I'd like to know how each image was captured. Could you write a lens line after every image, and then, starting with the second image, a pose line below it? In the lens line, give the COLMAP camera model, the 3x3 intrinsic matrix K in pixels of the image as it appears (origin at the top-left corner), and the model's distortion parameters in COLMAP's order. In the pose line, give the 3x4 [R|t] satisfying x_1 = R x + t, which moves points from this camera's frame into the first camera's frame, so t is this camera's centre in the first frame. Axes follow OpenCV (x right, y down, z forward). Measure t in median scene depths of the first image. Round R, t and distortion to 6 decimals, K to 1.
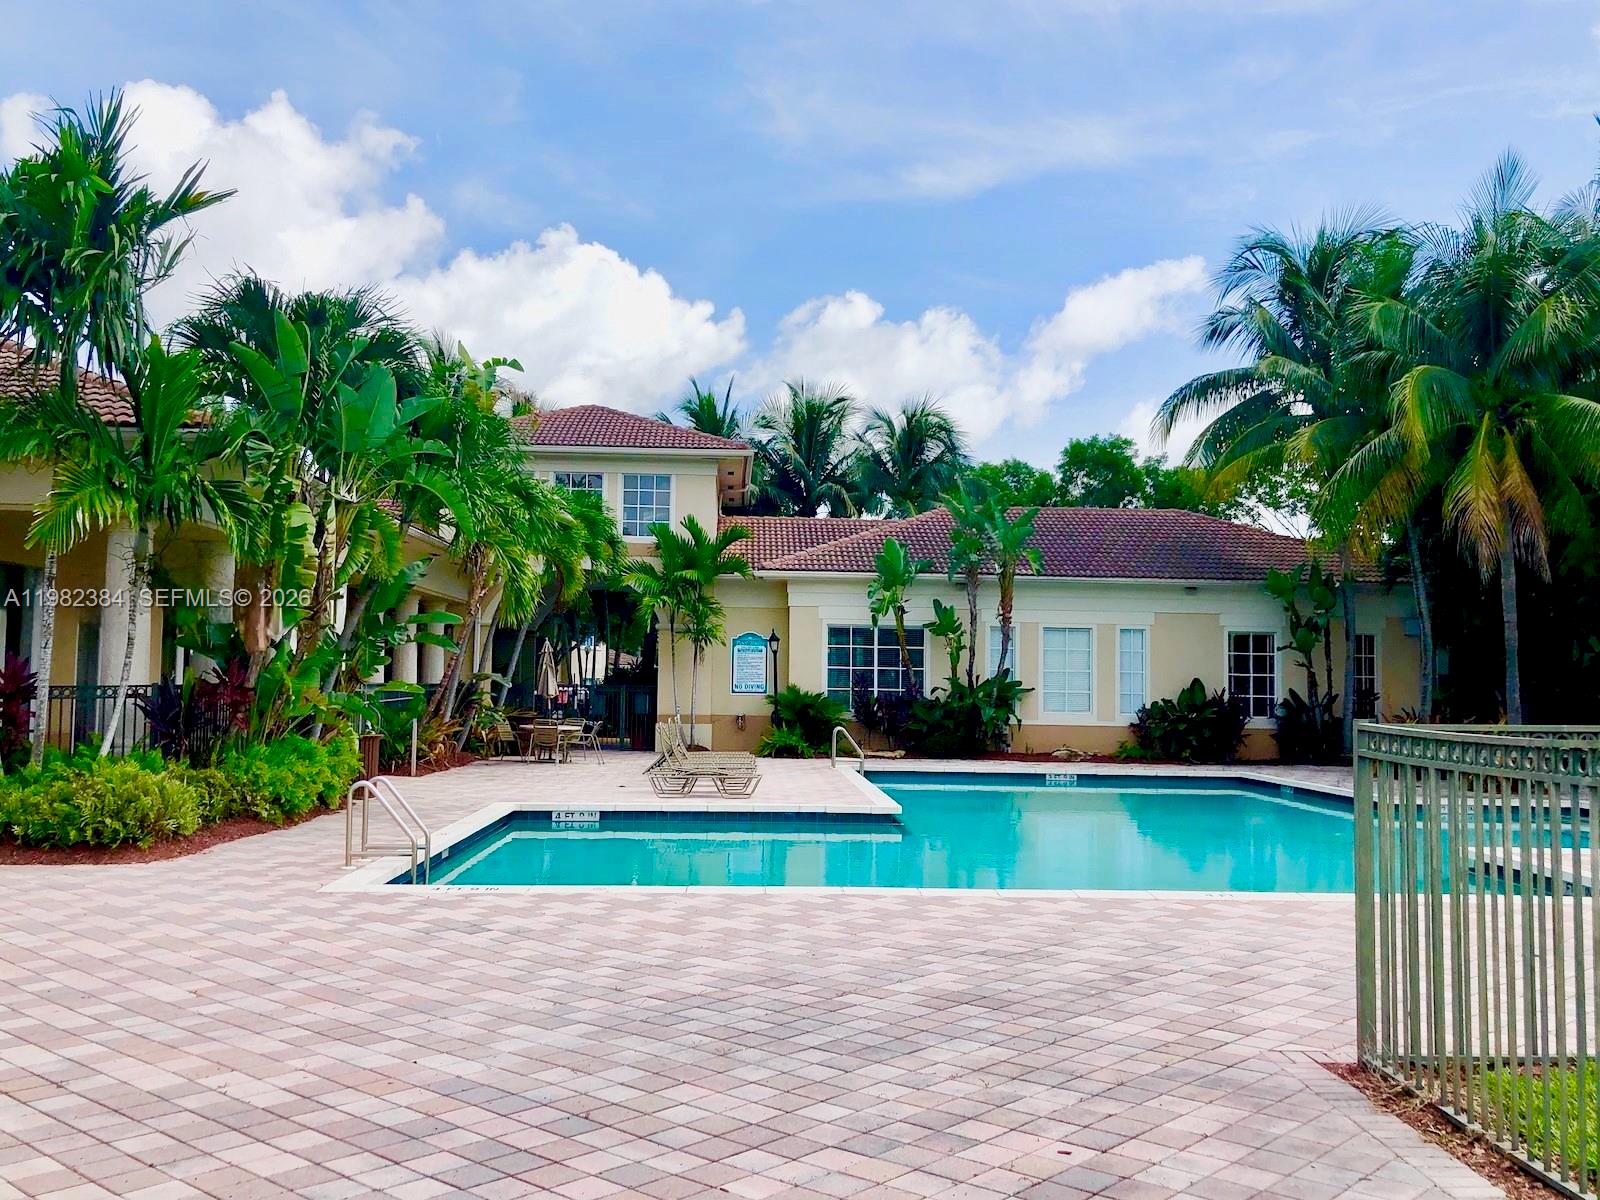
lens RADIAL K [[1457.1, 0, 800.0], [0, 1457.1, 600.0], [0, 0, 1]] dist [0.013300, -0.029238]
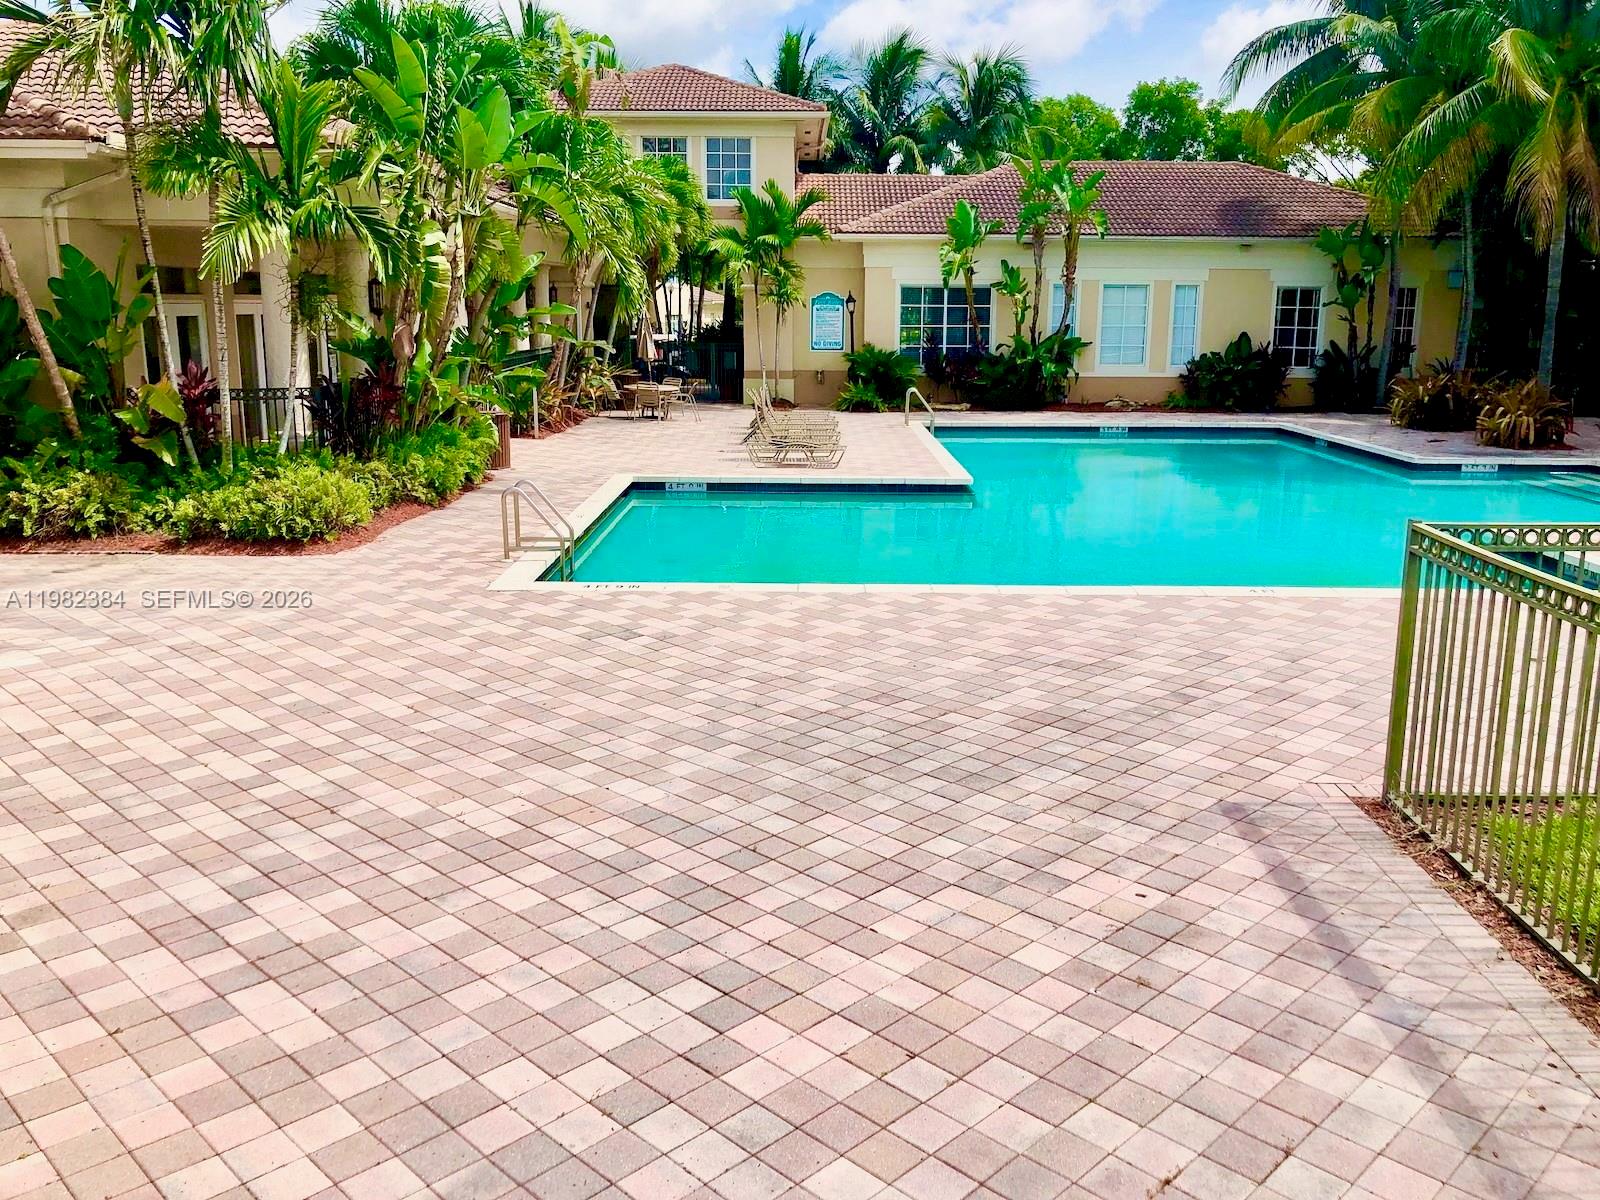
lens RADIAL K [[1318.7, 0, 800.0], [0, 1318.7, 600.0], [0, 0, 1]] dist [0.011356, -0.016268]
pose [[0.998819, 0.001883, -0.048541, -0.018225], [0.011399, 0.962265, 0.271877, -0.056844], [0.047222, -0.272109, 0.961107, -0.011432]]
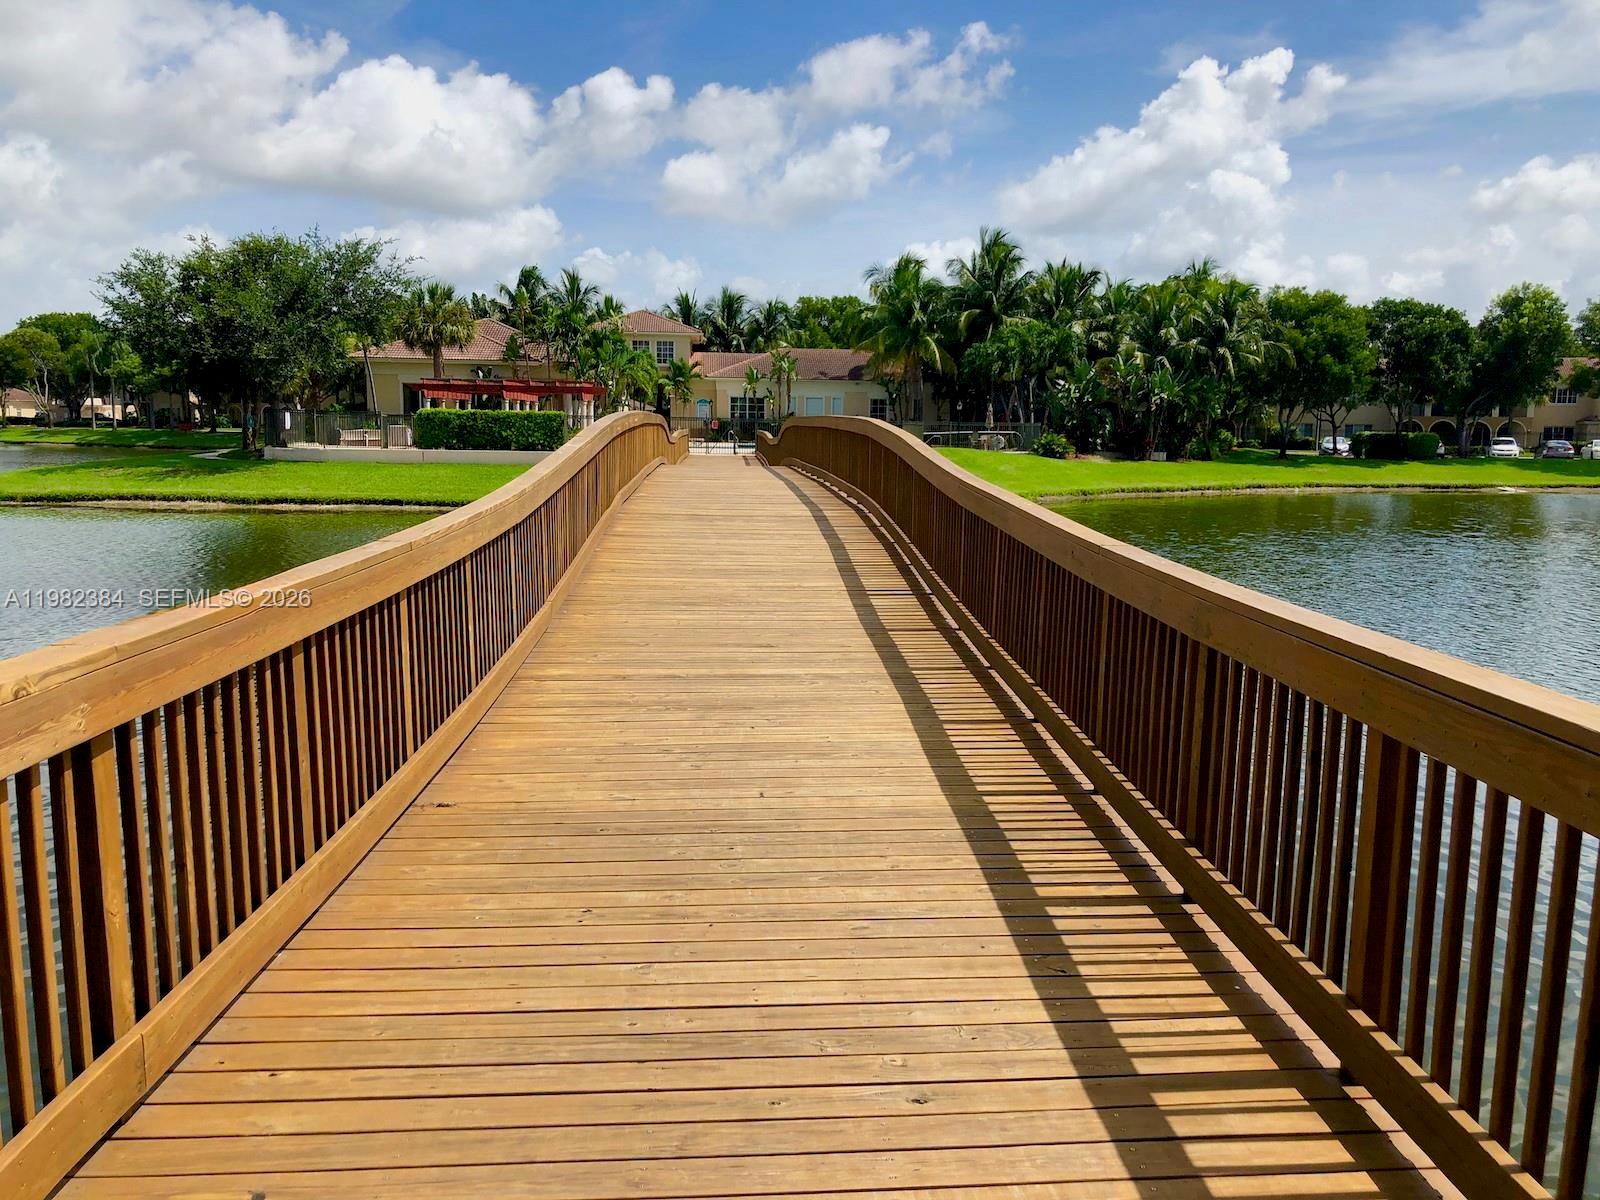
lens RADIAL K [[1318.7, 0, 800.0], [0, 1318.7, 600.0], [0, 0, 1]] dist [0.011356, -0.016268]
pose [[0.999337, -0.004707, 0.036107, 0.137813], [-0.002327, 0.981330, 0.192320, -0.205507], [-0.036338, -0.192276, 0.980668, -3.753946]]
